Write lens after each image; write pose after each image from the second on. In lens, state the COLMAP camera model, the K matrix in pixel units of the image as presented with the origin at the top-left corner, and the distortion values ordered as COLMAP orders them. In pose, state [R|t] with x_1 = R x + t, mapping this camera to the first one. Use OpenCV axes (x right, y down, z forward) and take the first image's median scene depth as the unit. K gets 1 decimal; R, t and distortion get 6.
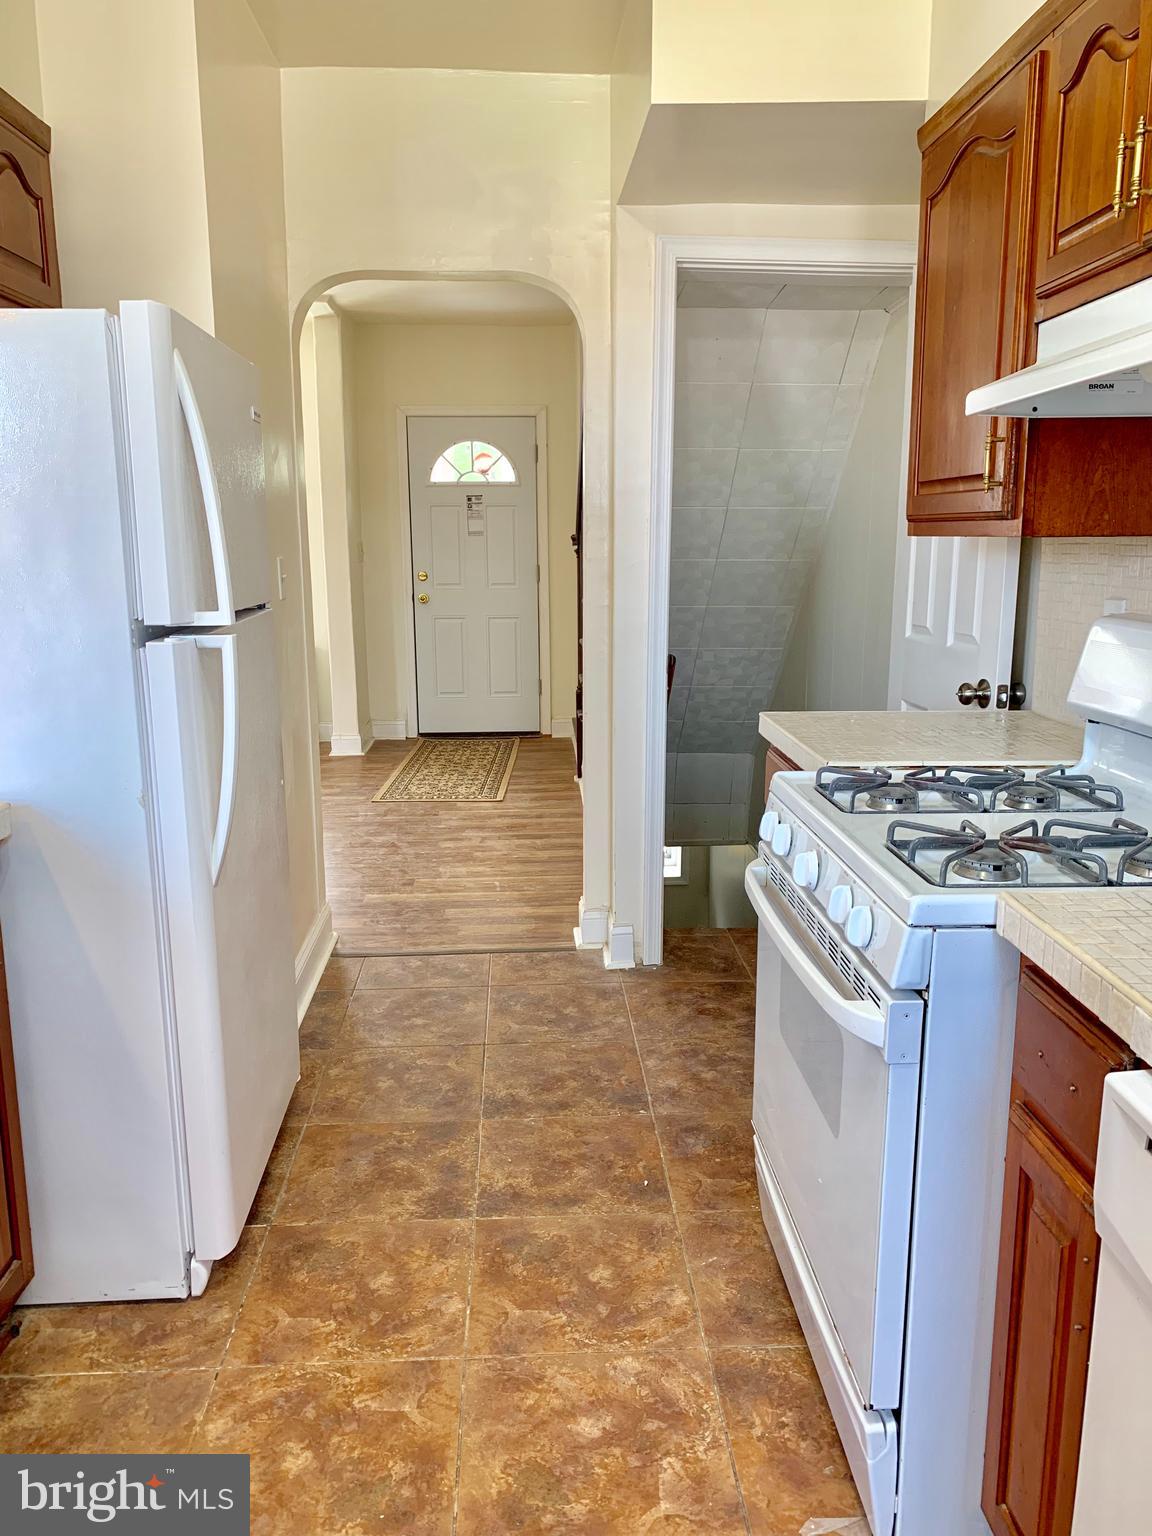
lens RADIAL K [[1159.1, 0, 577.4], [0, 1159.1, 760.9], [0, 0, 1]] dist [0.020580, -0.062824]
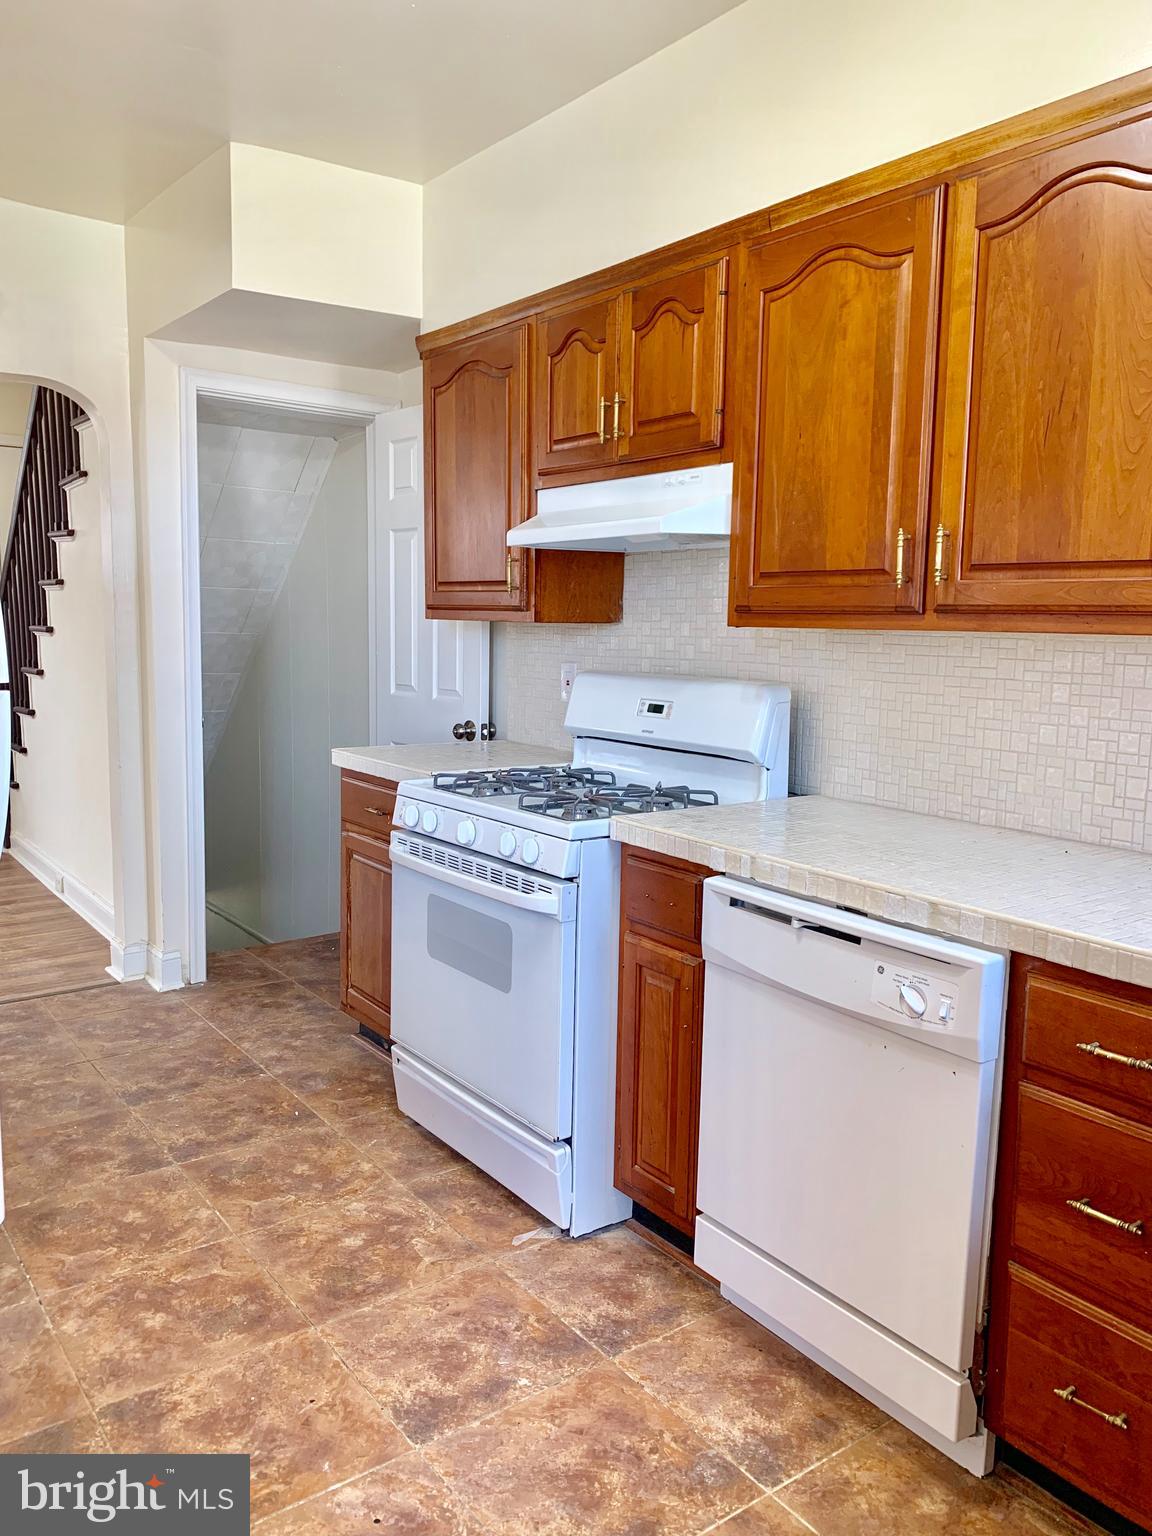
lens RADIAL K [[1159.1, 0, 578.7], [0, 1159.1, 766.4], [0, 0, 1]] dist [0.020580, -0.062824]
pose [[0.830961, -0.053677, 0.553735, -0.352243], [0.085392, 0.995846, -0.031610, 0.044484], [-0.549738, 0.073551, 0.832093, -0.256763]]
